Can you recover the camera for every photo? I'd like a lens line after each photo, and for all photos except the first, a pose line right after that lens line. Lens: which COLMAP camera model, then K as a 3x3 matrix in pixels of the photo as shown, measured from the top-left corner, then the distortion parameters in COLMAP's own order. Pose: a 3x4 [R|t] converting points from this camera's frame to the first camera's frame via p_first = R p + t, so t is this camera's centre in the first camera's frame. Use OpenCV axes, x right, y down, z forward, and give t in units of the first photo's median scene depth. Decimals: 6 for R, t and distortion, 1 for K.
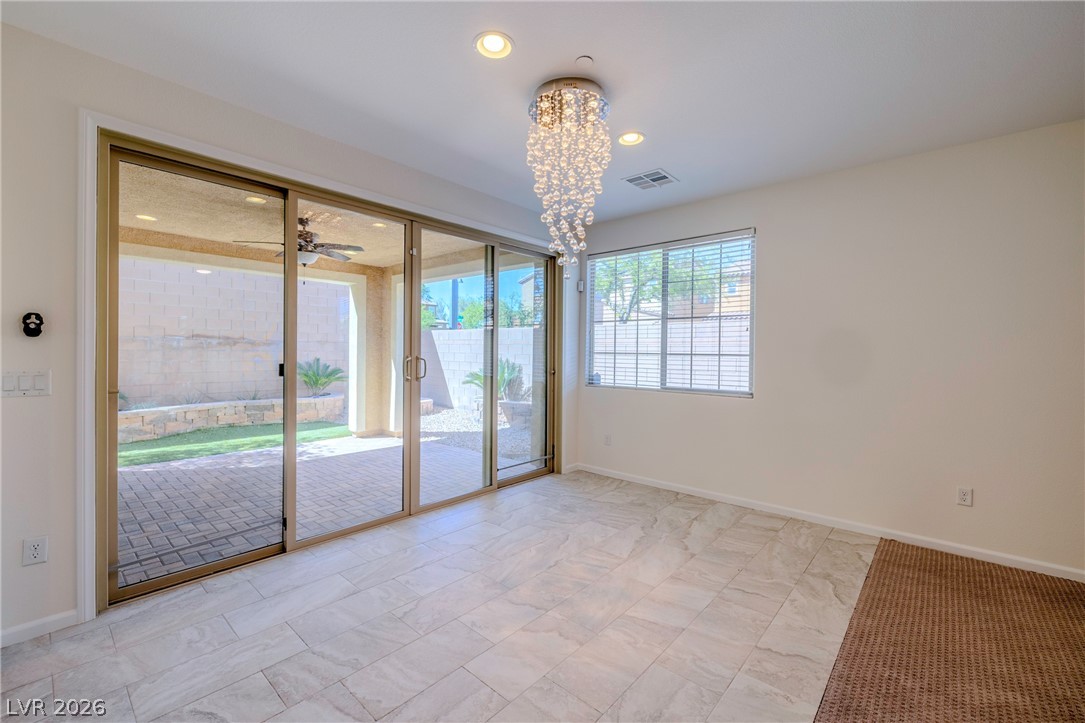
lens RADIAL K [[454.3, 0, 539.3], [0, 454.3, 354.3], [0, 0, 1]] dist [-0.002605, 0.000016]
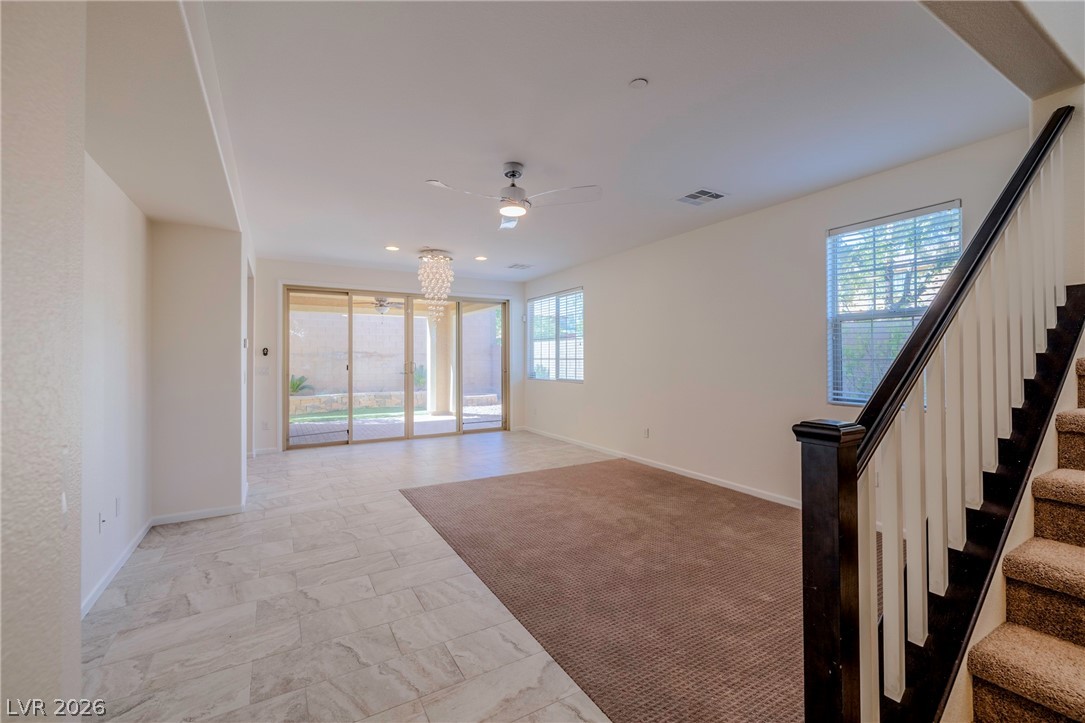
lens RADIAL K [[454.3, 0, 539.3], [0, 454.3, 354.3], [0, 0, 1]] dist [-0.002605, 0.000016]
pose [[0.949582, -0.016291, -0.313094, 0.837787], [0.010585, 0.999746, -0.019915, 0.016816], [0.313339, 0.015597, 0.949513, -0.698626]]
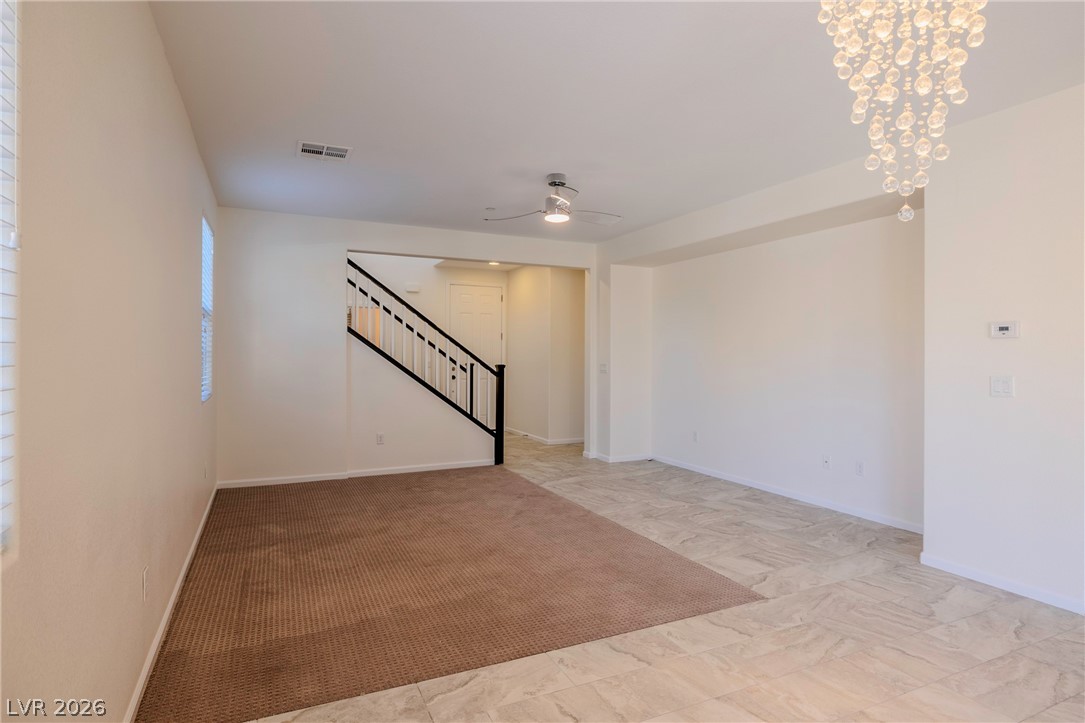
lens RADIAL K [[578.0, 0, 539.0], [0, 578.0, 349.8], [0, 0, 1]] dist [-0.003146, -0.000410]
pose [[-0.918948, -0.013276, 0.394156, 0.116783], [-0.011897, 0.999912, 0.005942, -0.007112], [-0.394200, 0.000771, -0.919025, 1.130306]]
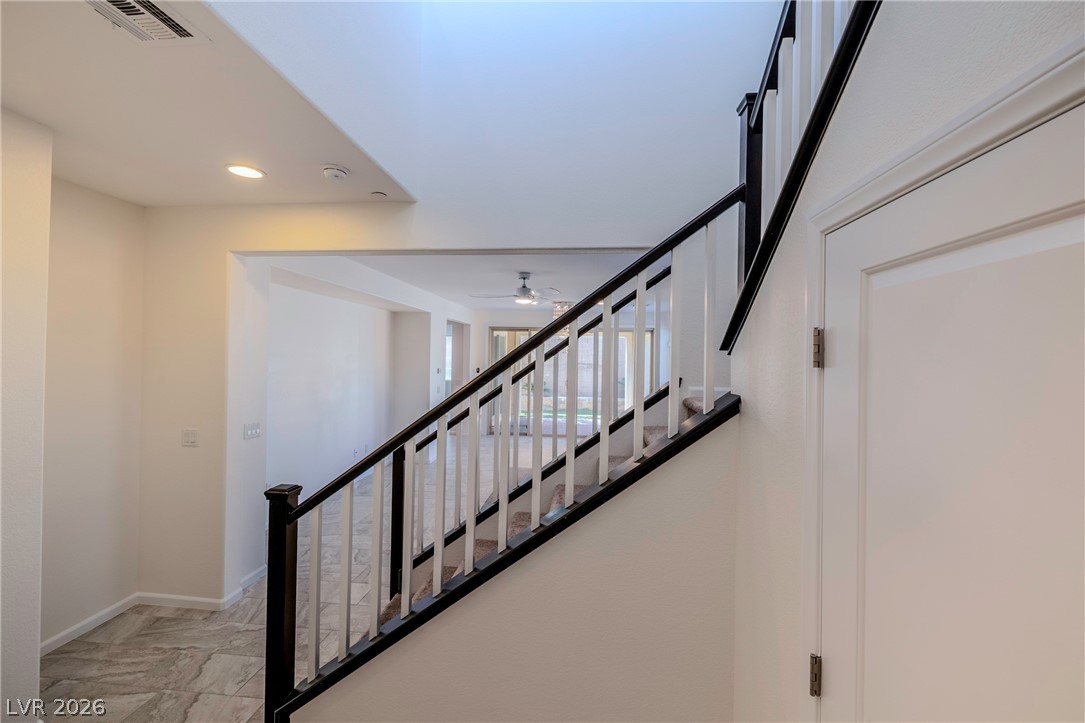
lens RADIAL K [[454.3, 0, 539.3], [0, 454.3, 354.3], [0, 0, 1]] dist [-0.002605, 0.000016]
pose [[0.584452, -0.006726, -0.811401, 1.658514], [-0.016753, 0.999652, -0.020354, -0.077260], [0.811256, 0.025490, 0.584136, -0.680373]]
